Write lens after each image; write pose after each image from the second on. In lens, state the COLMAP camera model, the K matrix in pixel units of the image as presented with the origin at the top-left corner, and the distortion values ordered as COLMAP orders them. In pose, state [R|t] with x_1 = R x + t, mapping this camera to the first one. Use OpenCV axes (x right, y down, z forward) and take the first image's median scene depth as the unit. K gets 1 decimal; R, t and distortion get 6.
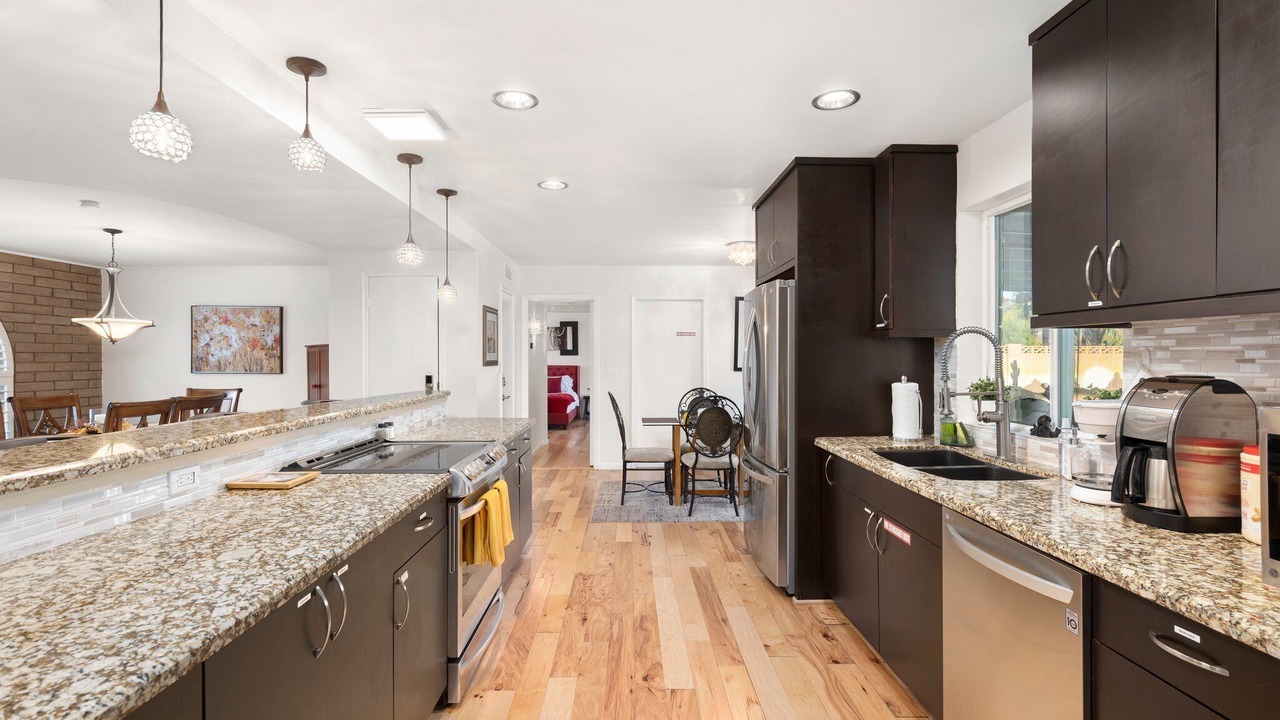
lens RADIAL K [[586.6, 0, 637.6], [0, 586.6, 359.3], [0, 0, 1]] dist [-0.002827, 0.000663]
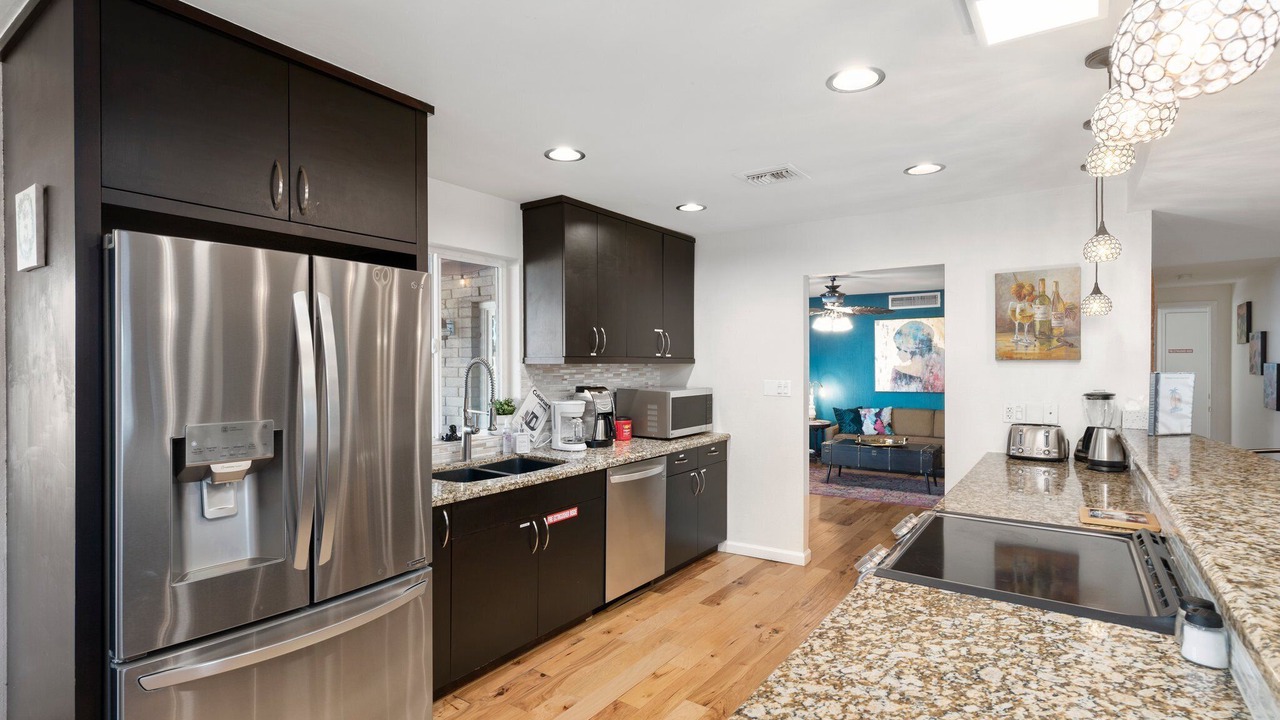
lens RADIAL K [[615.3, 0, 640.6], [0, 615.3, 365.6], [0, 0, 1]] dist [-0.003014, -0.000036]
pose [[-0.810769, -0.001872, 0.585363, -0.155698], [0.002896, 0.999970, 0.007209, -0.015873], [-0.585359, 0.007540, -0.810739, 0.622262]]
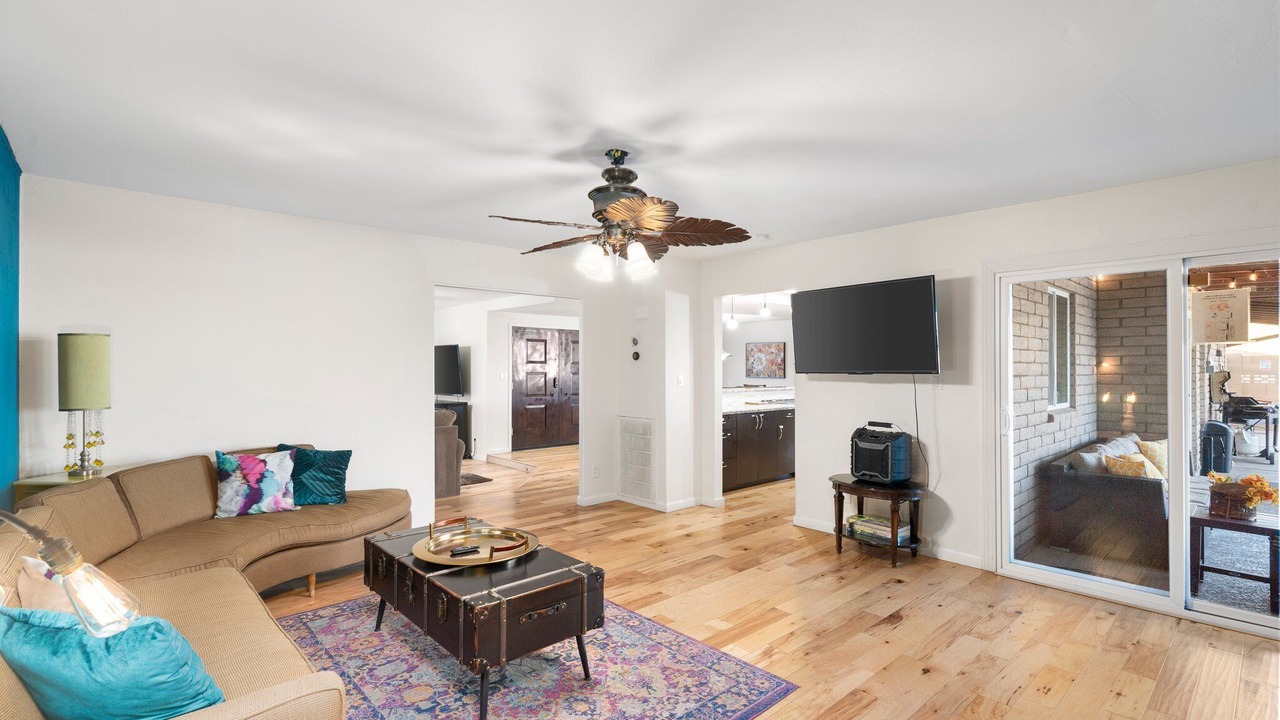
lens RADIAL K [[586.6, 0, 647.0], [0, 586.6, 367.3], [0, 0, 1]] dist [-0.002827, 0.000663]
pose [[0.668064, -0.003325, -0.744097, 0.487960], [-0.001152, 0.999984, -0.005503, 0.000509], [0.744103, 0.004533, 0.668049, -0.570388]]
